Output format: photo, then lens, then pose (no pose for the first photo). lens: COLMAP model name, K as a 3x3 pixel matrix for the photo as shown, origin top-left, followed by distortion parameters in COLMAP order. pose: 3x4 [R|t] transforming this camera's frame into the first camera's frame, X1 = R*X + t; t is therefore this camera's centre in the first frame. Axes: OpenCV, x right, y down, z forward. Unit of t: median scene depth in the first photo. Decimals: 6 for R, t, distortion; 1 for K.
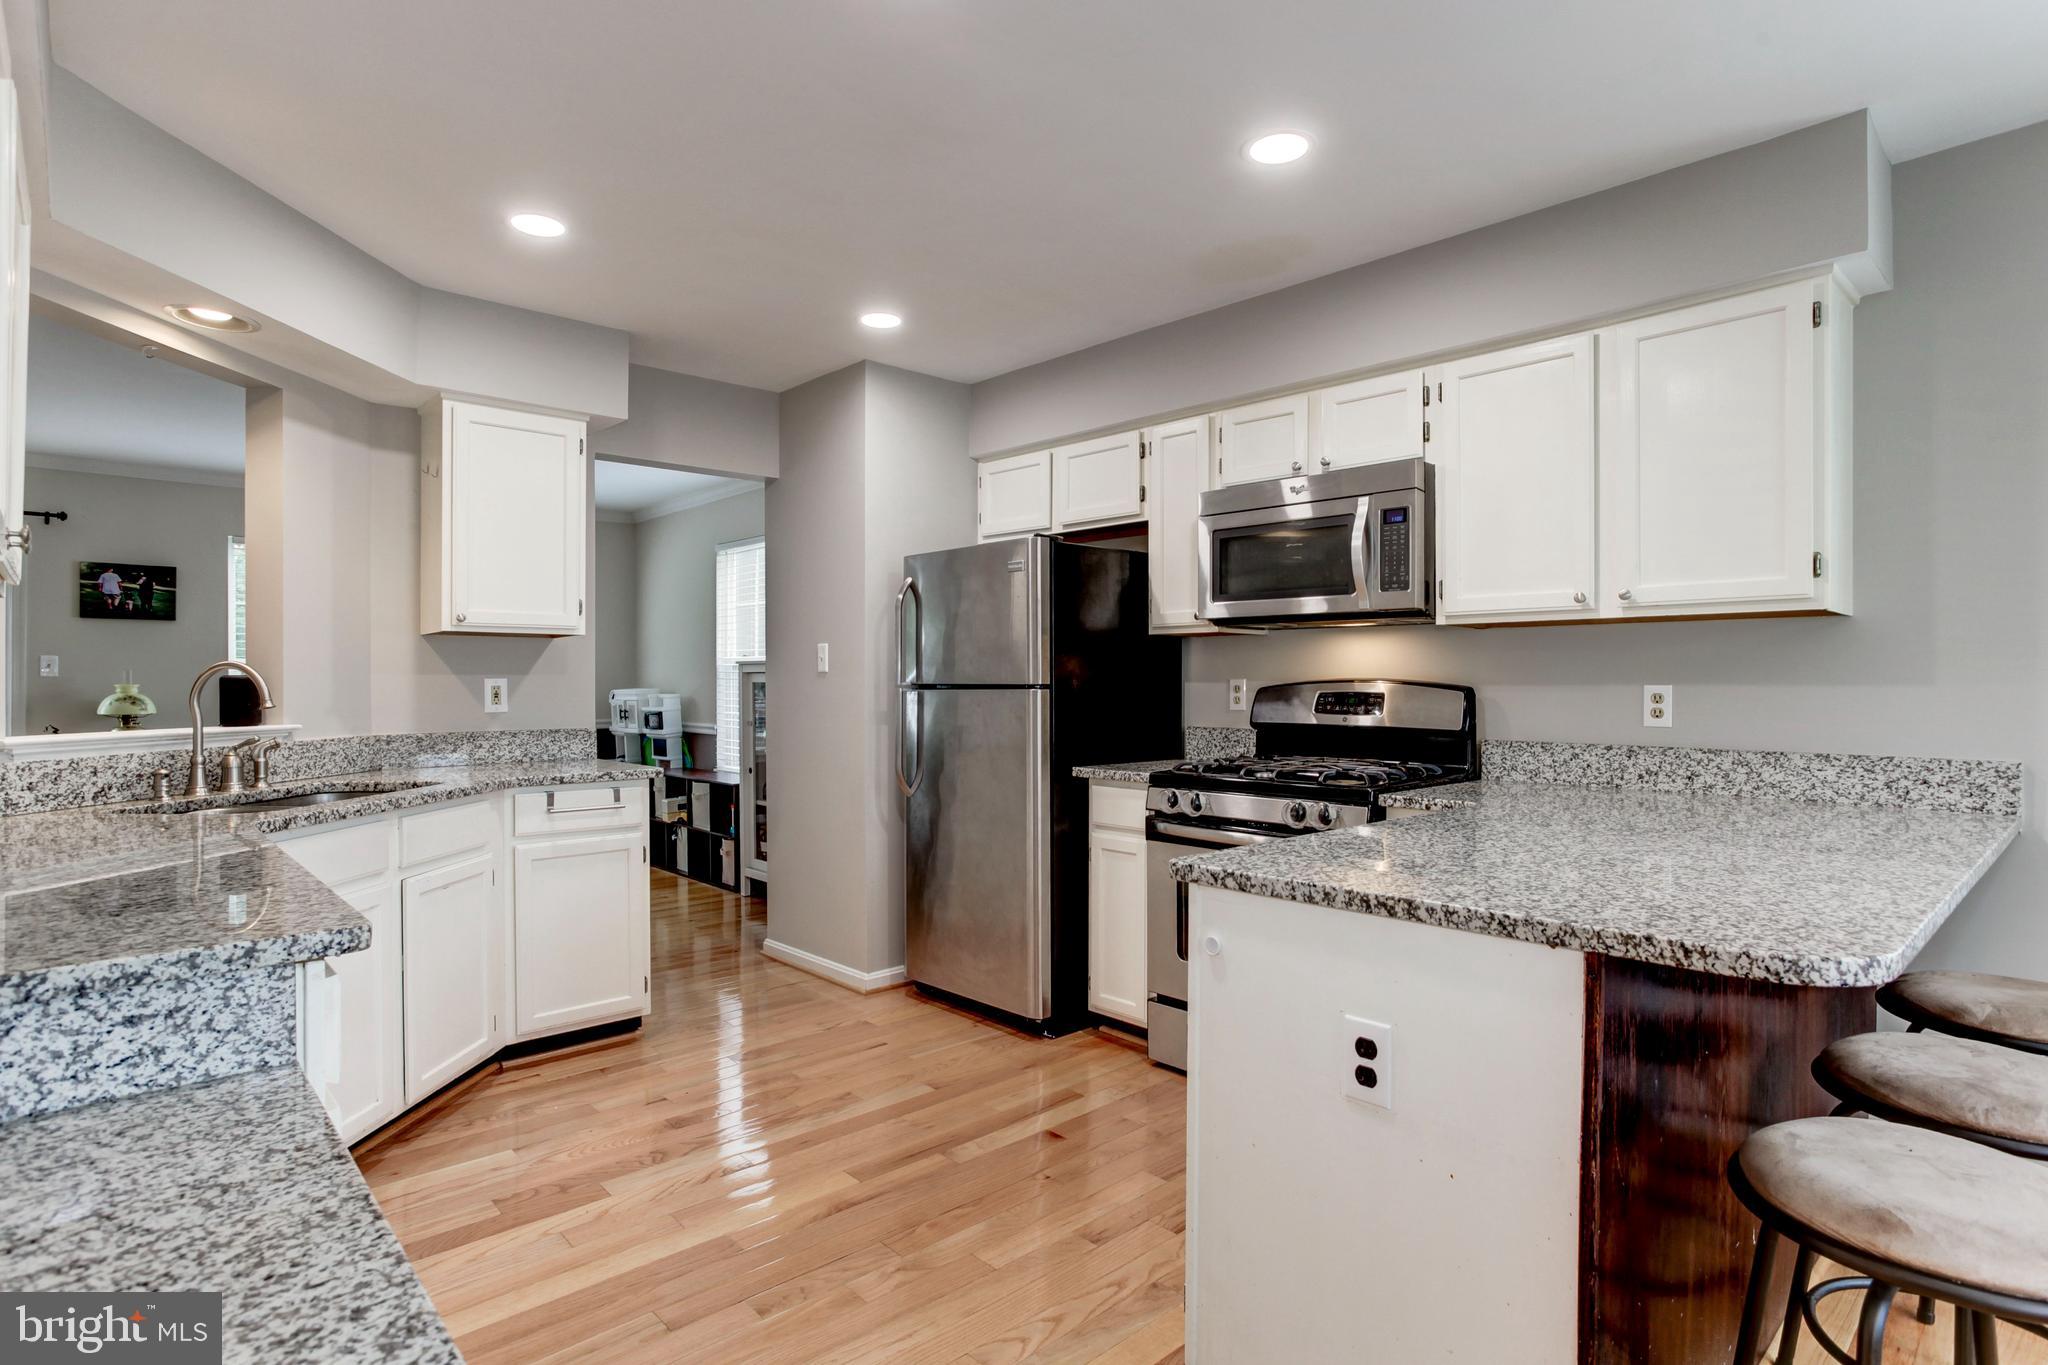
lens RADIAL K [[1015.0, 0, 886.7], [0, 1015.0, 684.0], [0, 0, 1]] dist [-0.004415, -0.000673]
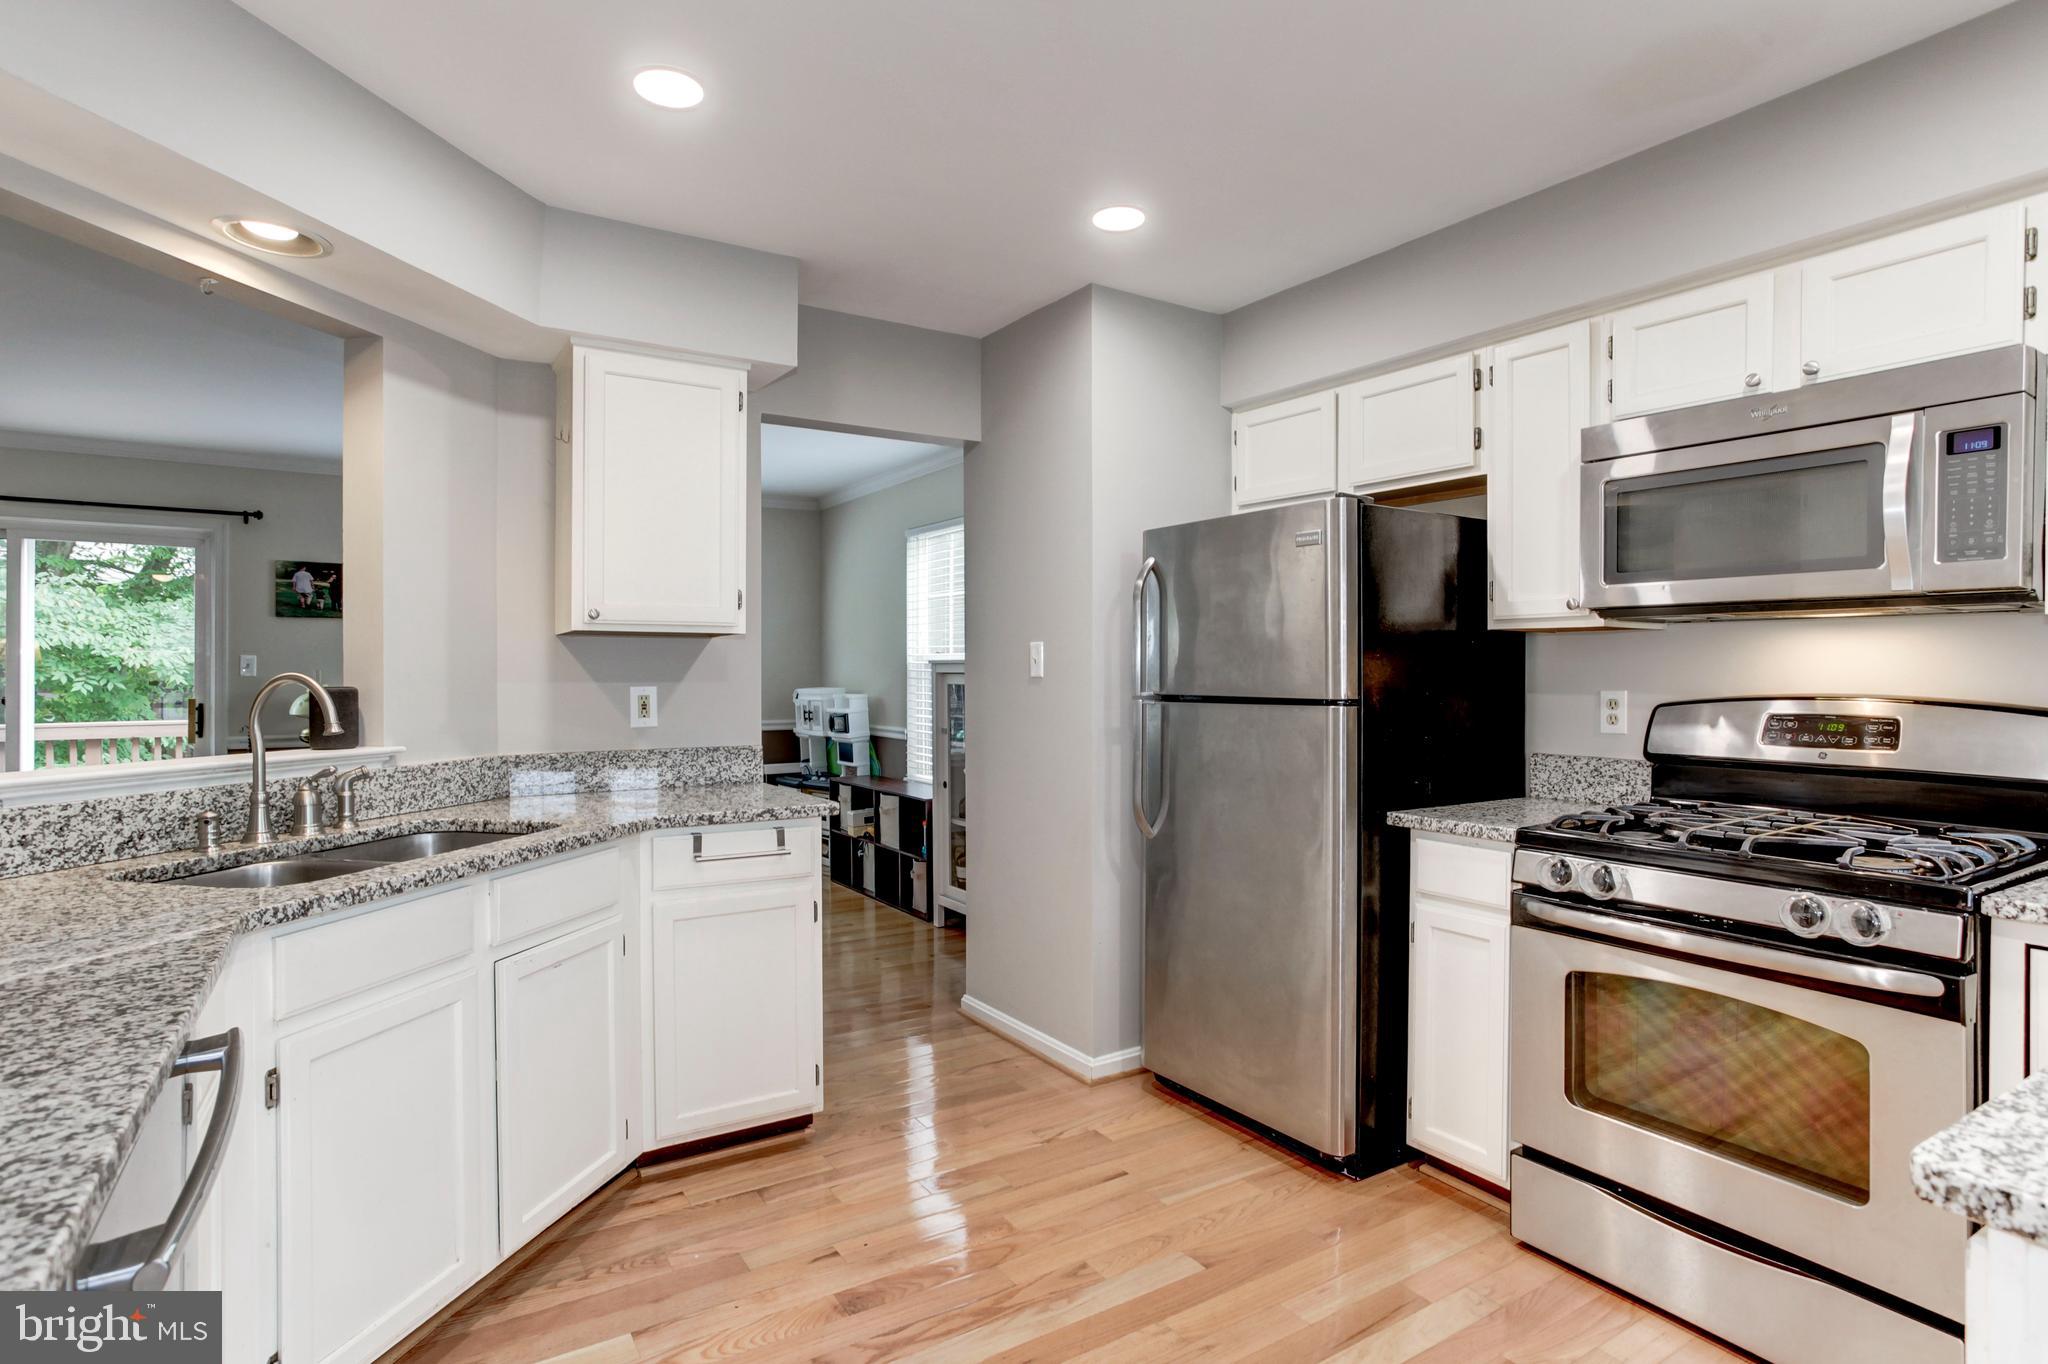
lens RADIAL K [[995.5, 0, 922.0], [0, 995.5, 674.8], [0, 0, 1]] dist [-0.045879, 0.026406]
pose [[0.988509, 0.000888, -0.151158, -0.043122], [-0.000816, 1.000000, 0.000538, -0.018345], [0.151158, -0.000408, 0.988509, 0.268559]]
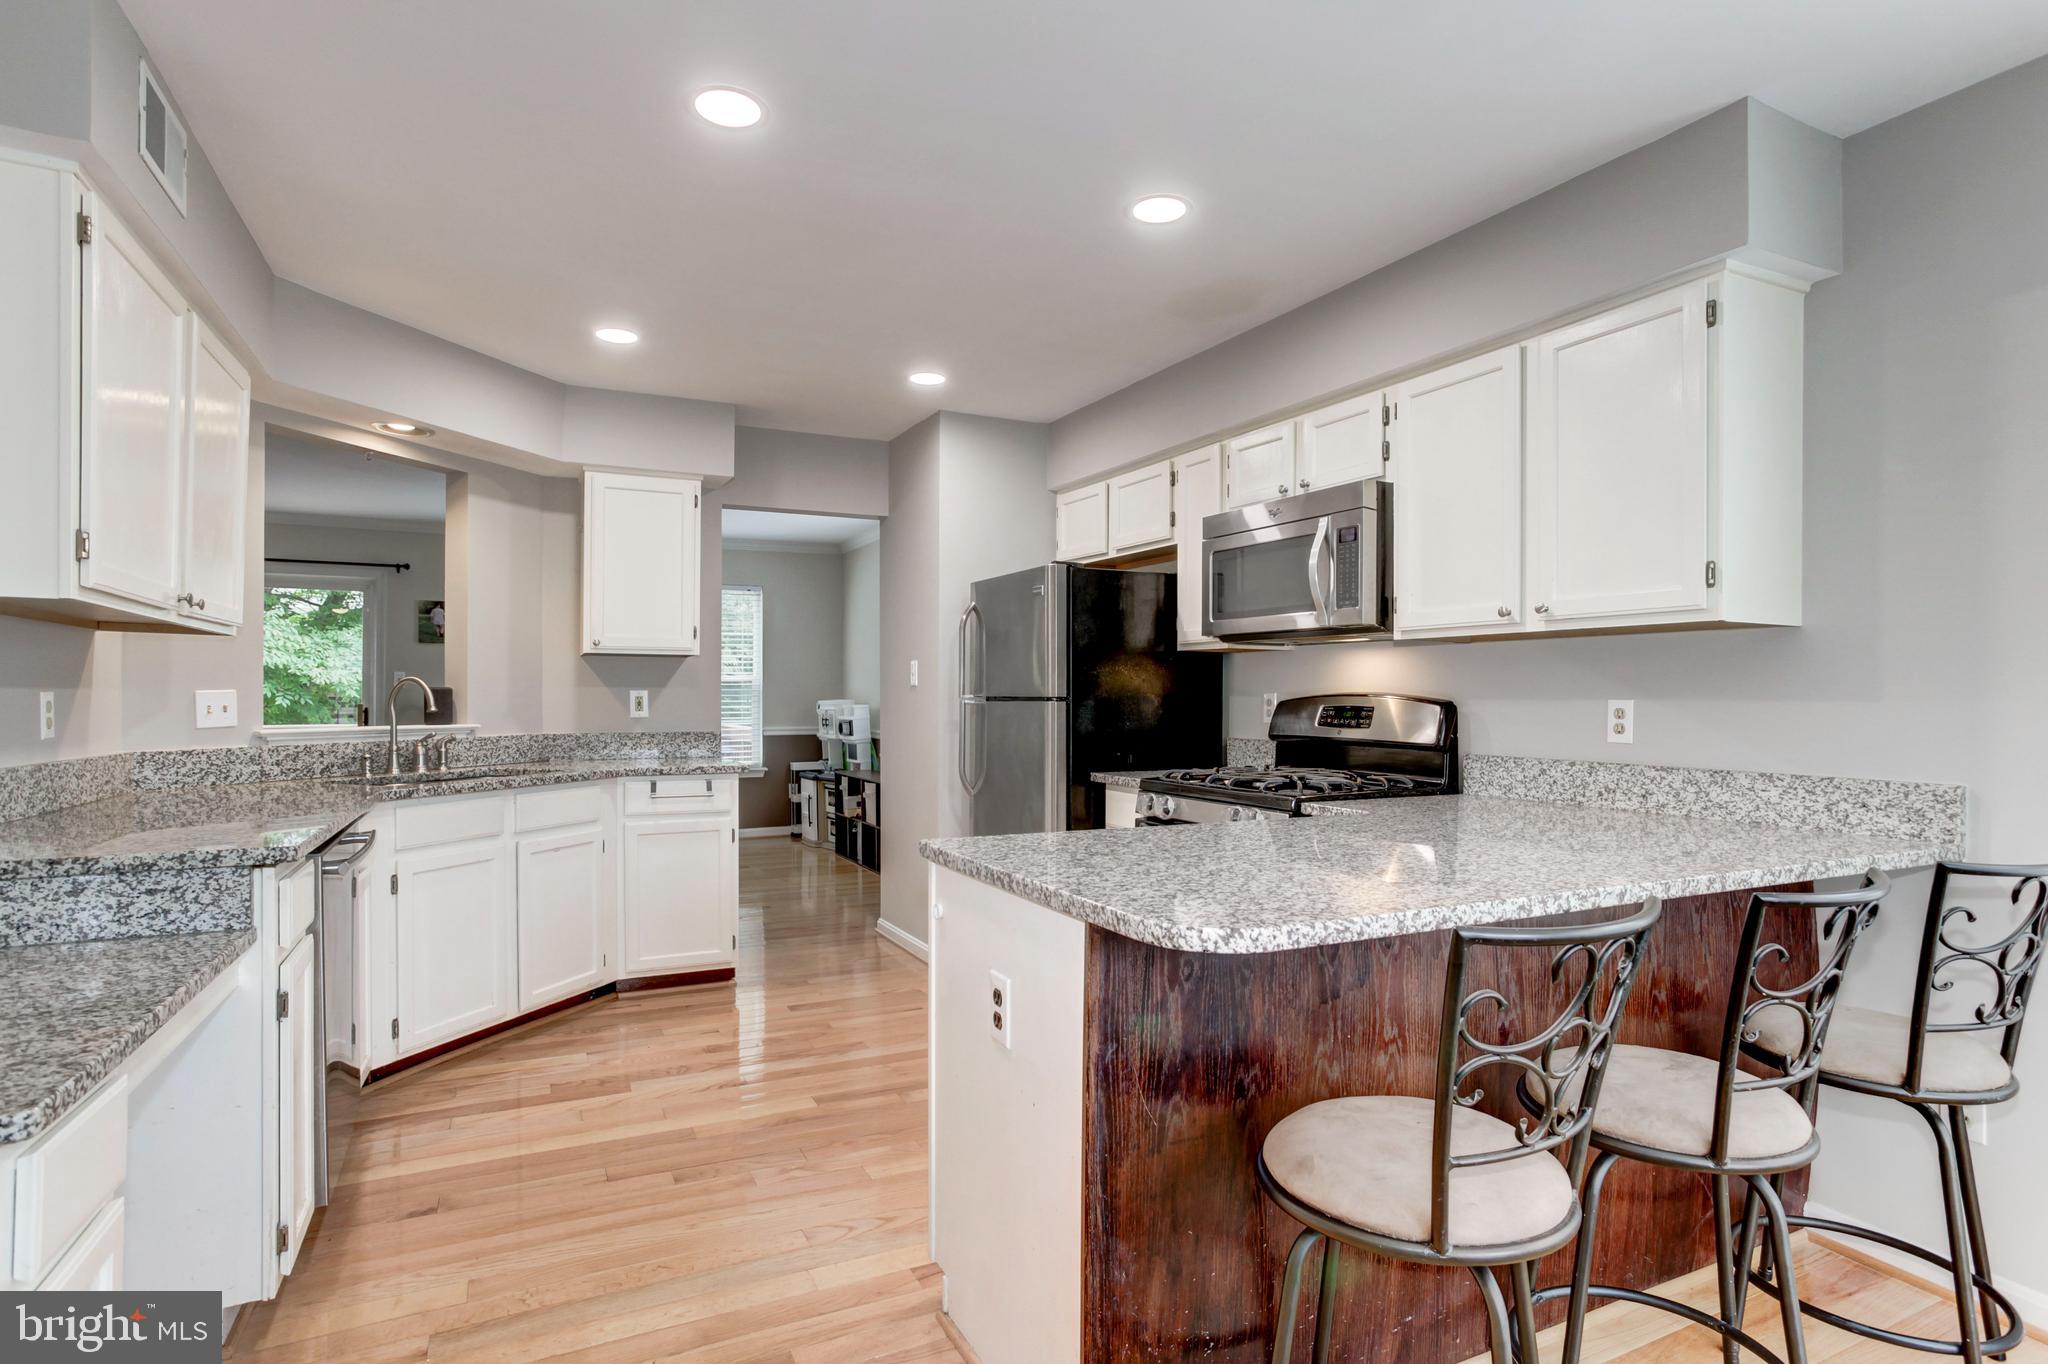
lens RADIAL K [[966.4, 0, 903.5], [0, 966.4, 701.5], [0, 0, 1]] dist [-0.019448, 0.000483]
pose [[0.960269, 0.005769, -0.279017, 0.300583], [-0.004582, 0.999977, 0.004908, 0.000923], [0.279039, -0.003434, 0.960274, -0.058218]]
